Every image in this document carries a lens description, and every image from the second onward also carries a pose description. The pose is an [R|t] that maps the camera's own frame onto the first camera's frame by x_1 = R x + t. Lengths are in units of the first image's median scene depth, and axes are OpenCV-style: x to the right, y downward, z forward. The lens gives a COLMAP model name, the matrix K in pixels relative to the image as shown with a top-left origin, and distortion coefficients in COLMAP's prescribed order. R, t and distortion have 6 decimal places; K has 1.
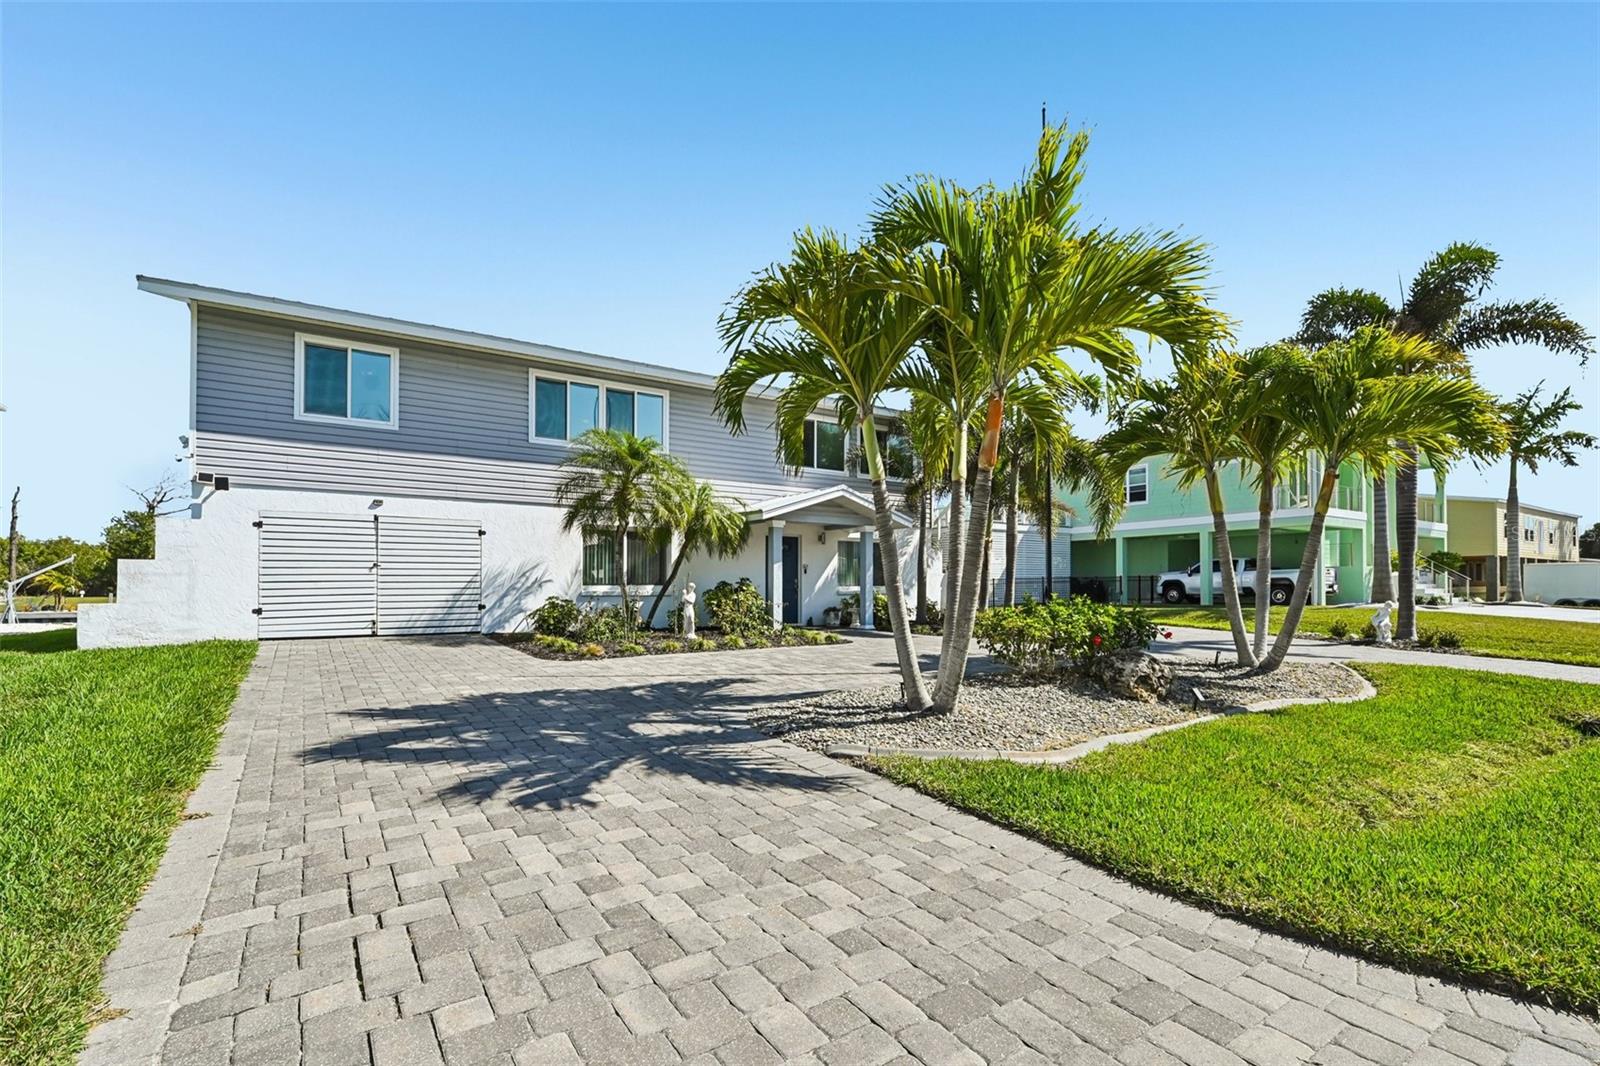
lens RADIAL K [[738.2, 0, 802.1], [0, 738.2, 585.1], [0, 0, 1]] dist [0.000372, -0.000028]
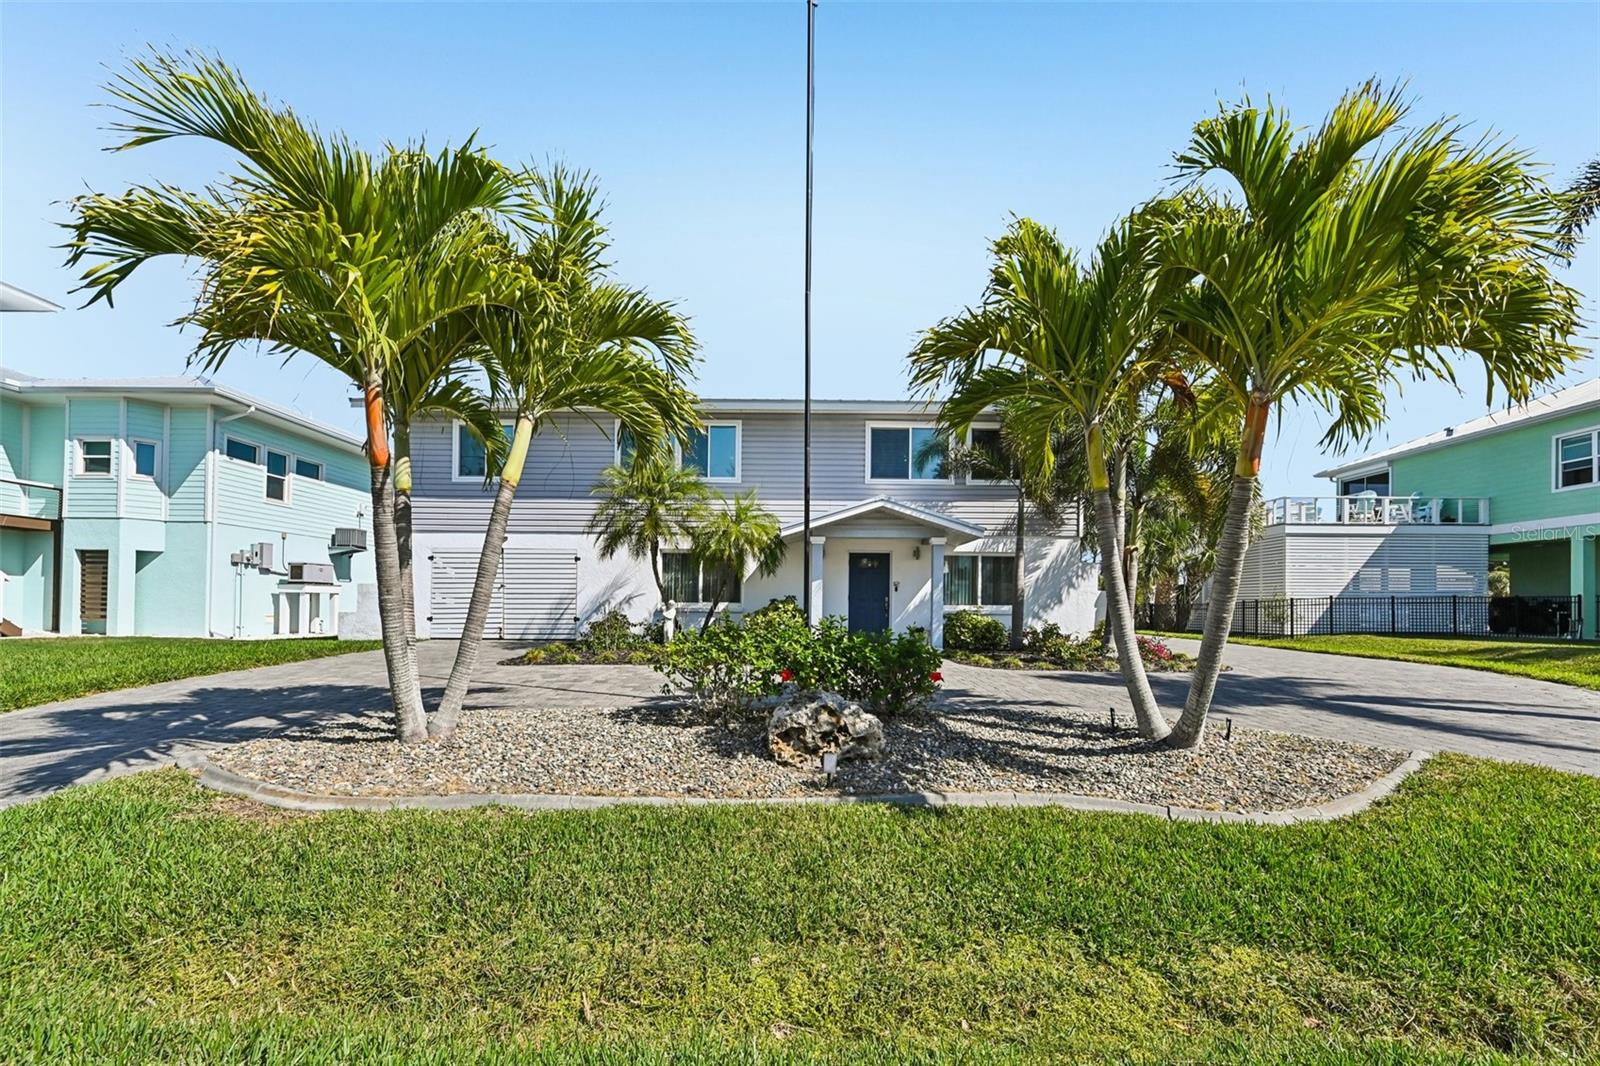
lens RADIAL K [[626.4, 0, 802.8], [0, 626.4, 596.1], [0, 0, 1]] dist [0.000158, 0.000058]
pose [[0.825734, 0.003168, -0.564051, 0.415033], [-0.006646, 0.999969, -0.004113, -0.006351], [0.564021, 0.007145, 0.825729, 0.312330]]
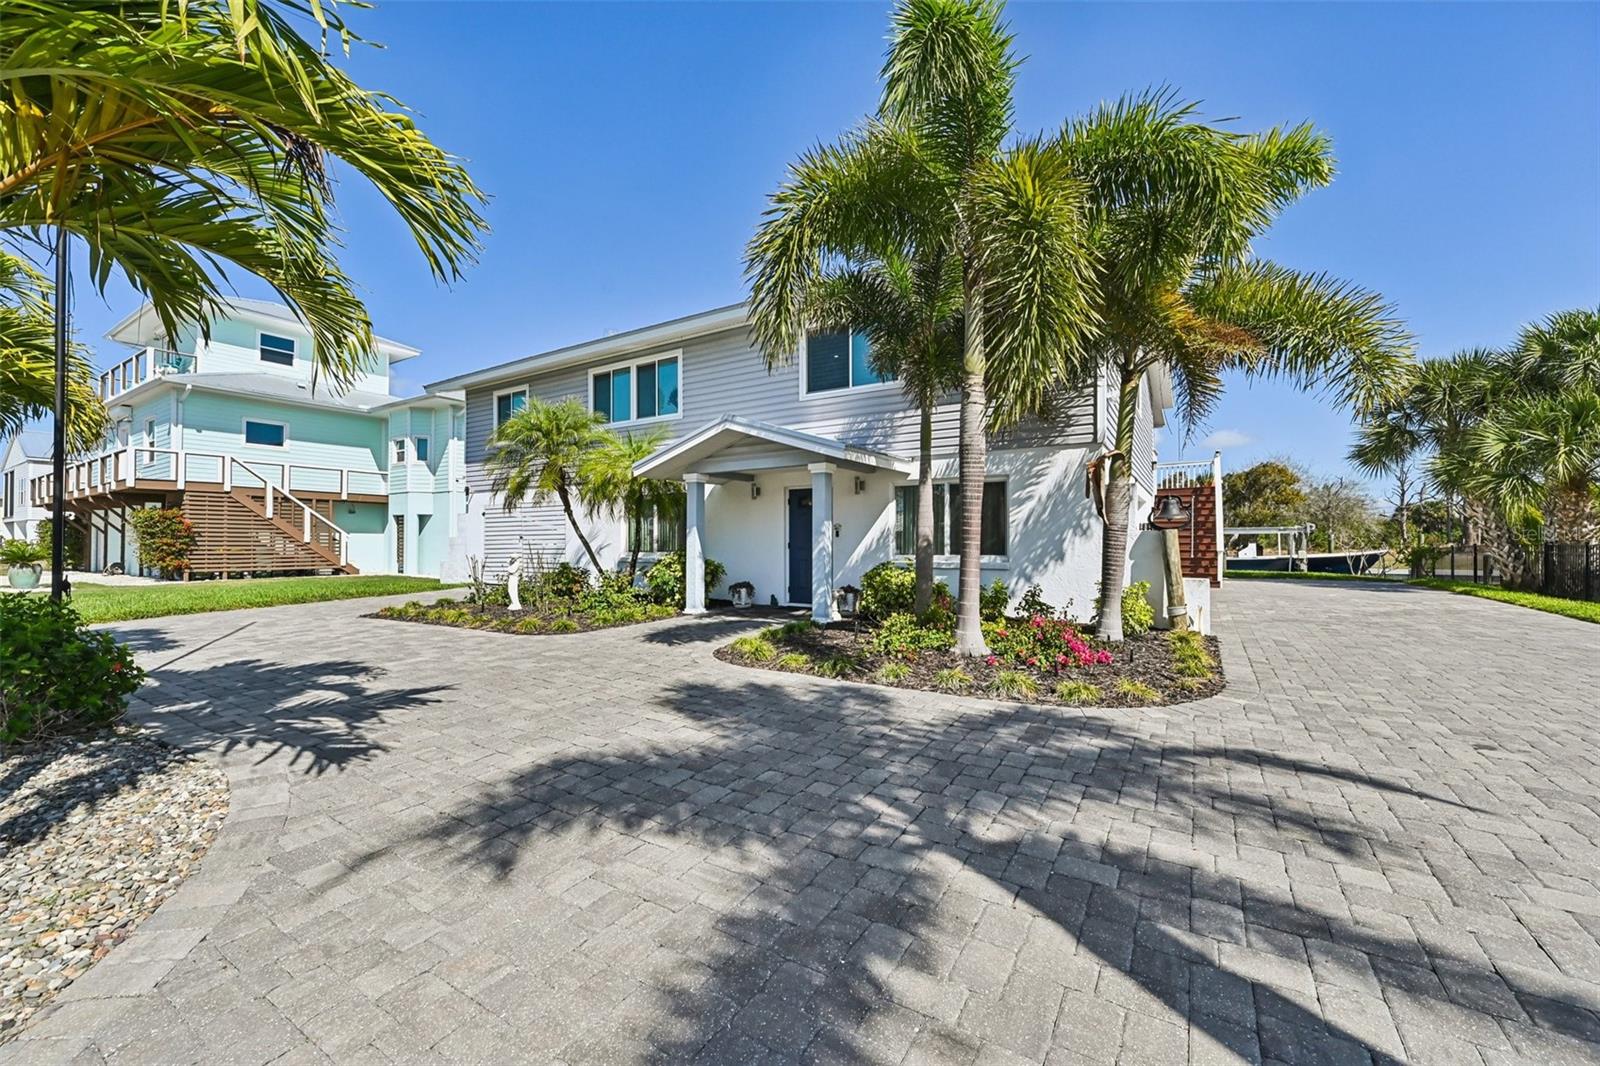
lens RADIAL K [[630.2, 0, 802.4], [0, 630.2, 539.6], [0, 0, 1]] dist [-0.000116, -0.000066]
pose [[0.401319, -0.006515, -0.915915, 0.642500], [0.003628, 0.999978, -0.005523, -0.011524], [0.915931, -0.001107, 0.401334, 0.836395]]
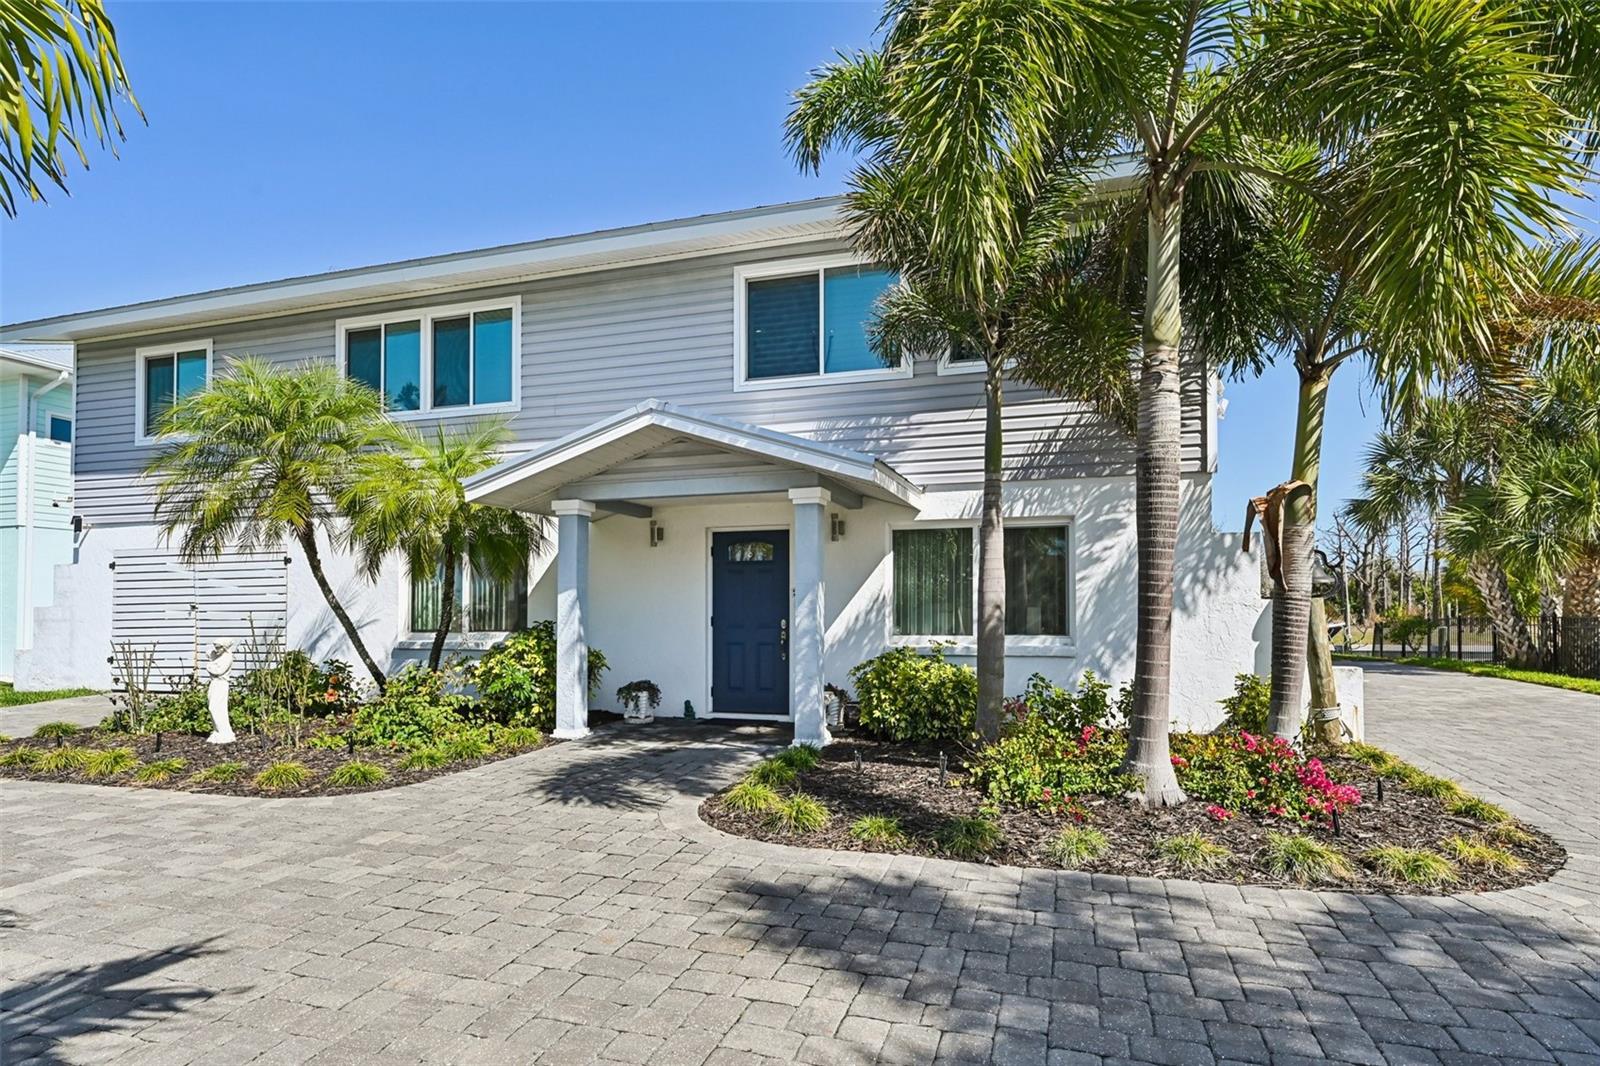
lens RADIAL K [[857.8, 0, 803.5], [0, 857.8, 599.6], [0, 0, 1]] dist [-0.002540, 0.000743]
pose [[0.622089, -0.015591, -0.782791, 0.490798], [0.004660, 0.999858, -0.016211, -0.014202], [0.782933, 0.006437, 0.622073, 0.777272]]
